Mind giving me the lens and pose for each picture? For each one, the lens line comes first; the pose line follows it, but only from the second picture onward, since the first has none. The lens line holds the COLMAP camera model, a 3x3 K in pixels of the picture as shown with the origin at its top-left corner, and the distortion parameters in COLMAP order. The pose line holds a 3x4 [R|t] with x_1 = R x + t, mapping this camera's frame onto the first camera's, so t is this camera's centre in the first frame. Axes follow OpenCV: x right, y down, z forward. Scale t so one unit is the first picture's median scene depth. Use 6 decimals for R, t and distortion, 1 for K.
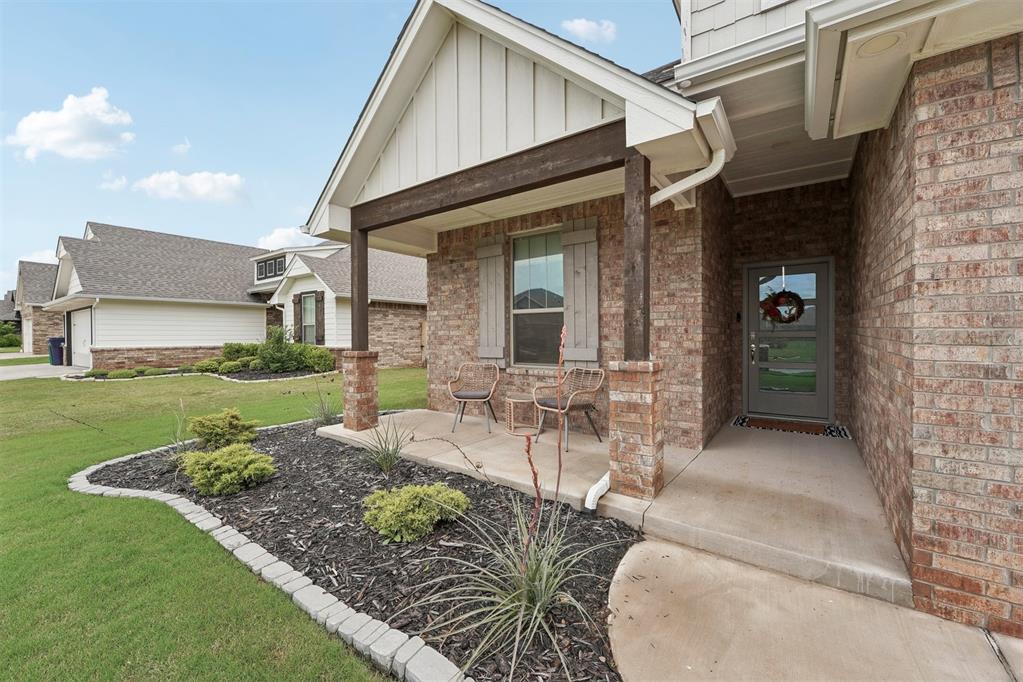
lens RADIAL K [[408.3, 0, 511.5], [0, 408.3, 341.0], [0, 0, 1]] dist [-0.000251, 0.000047]
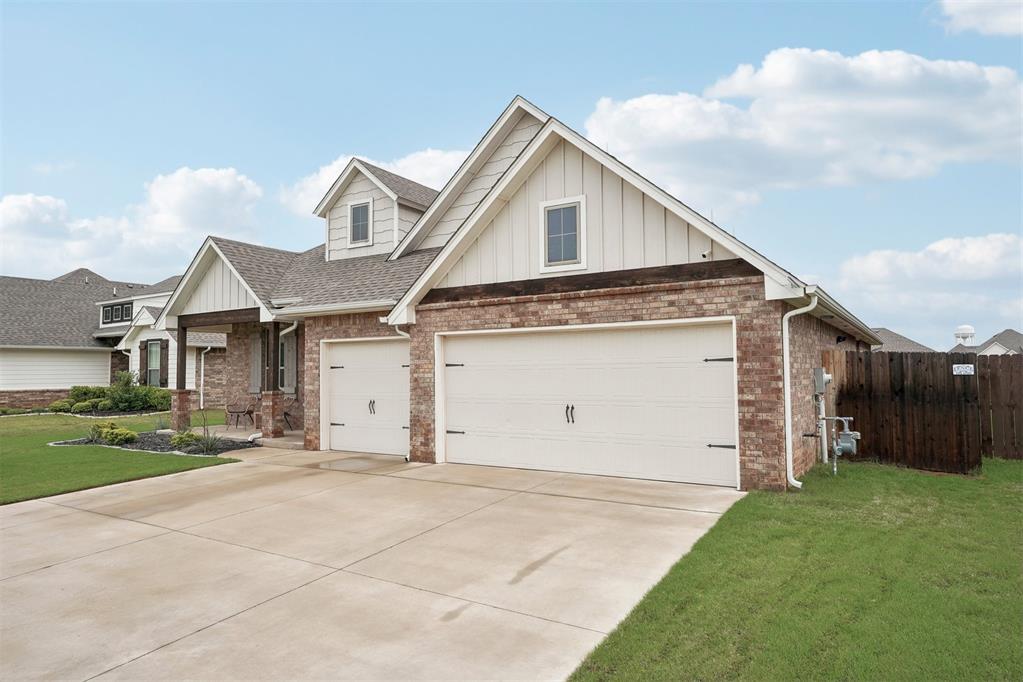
lens RADIAL K [[634.2, 0, 511.5], [0, 634.2, 341.0], [0, 0, 1]] dist [-0.000382, 0.001054]
pose [[0.998574, -0.002540, 0.053333, 0.969939], [0.005862, 0.998046, -0.062215, -0.008450], [-0.053070, 0.062438, 0.996637, -1.962096]]
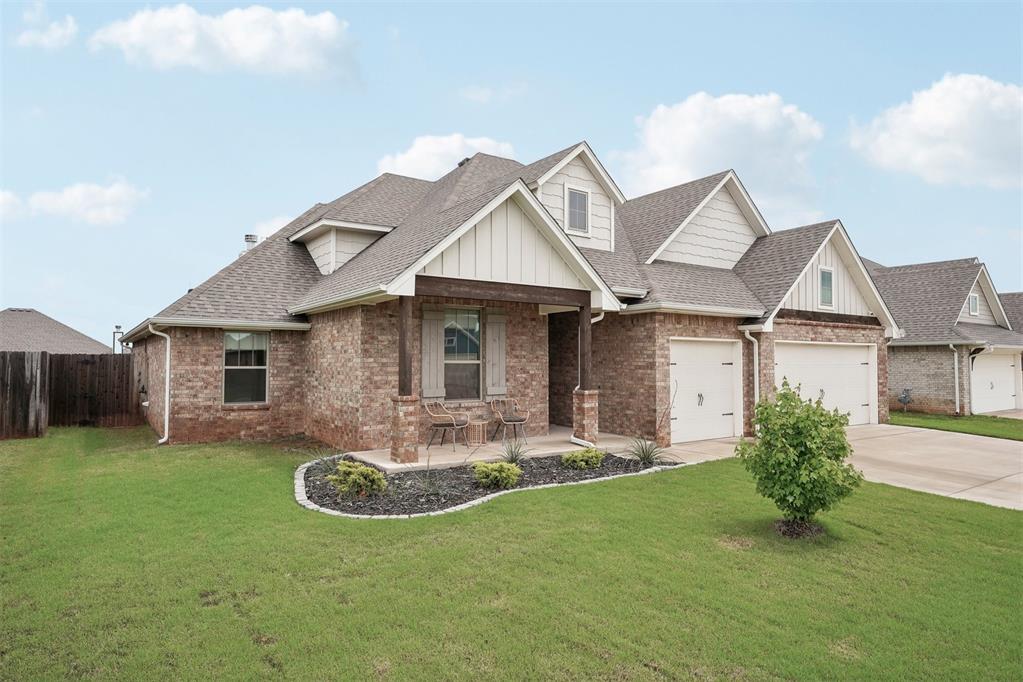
lens RADIAL K [[609.7, 0, 511.5], [0, 609.7, 341.0], [0, 0, 1]] dist [-0.000660, -0.000183]
pose [[0.329310, 0.038427, 0.943440, -1.828038], [0.009575, 0.998984, -0.044032, -0.049795], [-0.944173, 0.023534, 0.328608, 0.127482]]
